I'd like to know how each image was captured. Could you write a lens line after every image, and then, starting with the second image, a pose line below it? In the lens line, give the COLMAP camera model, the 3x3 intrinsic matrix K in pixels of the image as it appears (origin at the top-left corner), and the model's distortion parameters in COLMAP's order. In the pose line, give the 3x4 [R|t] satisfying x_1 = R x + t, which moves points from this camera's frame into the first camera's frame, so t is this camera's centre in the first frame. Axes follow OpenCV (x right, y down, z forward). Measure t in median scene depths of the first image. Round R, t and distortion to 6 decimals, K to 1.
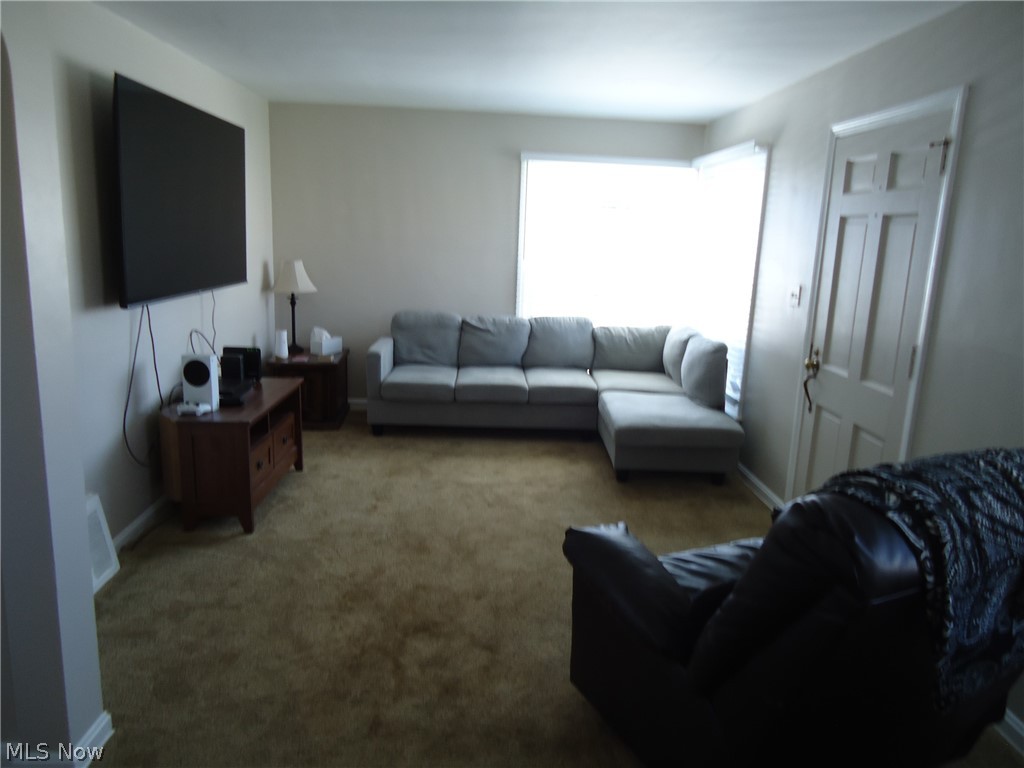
lens RADIAL K [[752.4, 0, 514.8], [0, 752.4, 382.3], [0, 0, 1]] dist [-0.018908, 0.009039]
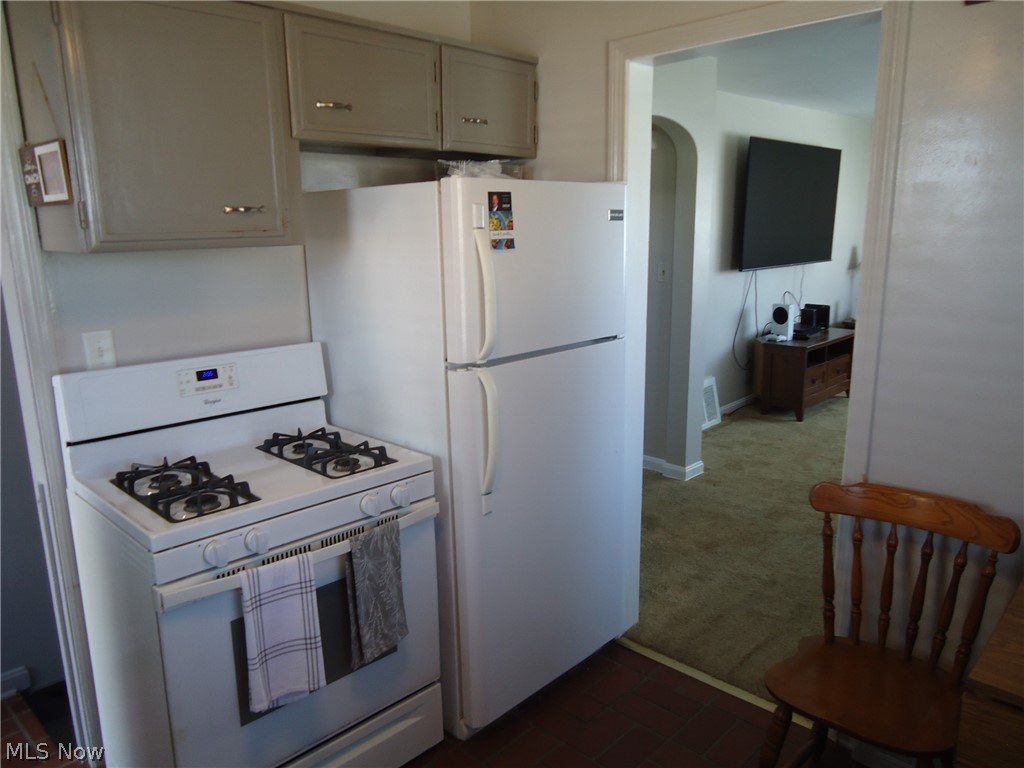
lens RADIAL K [[752.4, 0, 513.8], [0, 752.4, 385.9], [0, 0, 1]] dist [-0.018908, 0.009039]
pose [[0.691911, 0.116477, -0.712525, 0.335481], [-0.106182, 0.992586, 0.059148, 0.102929], [0.714132, 0.034733, 0.699149, -0.507041]]
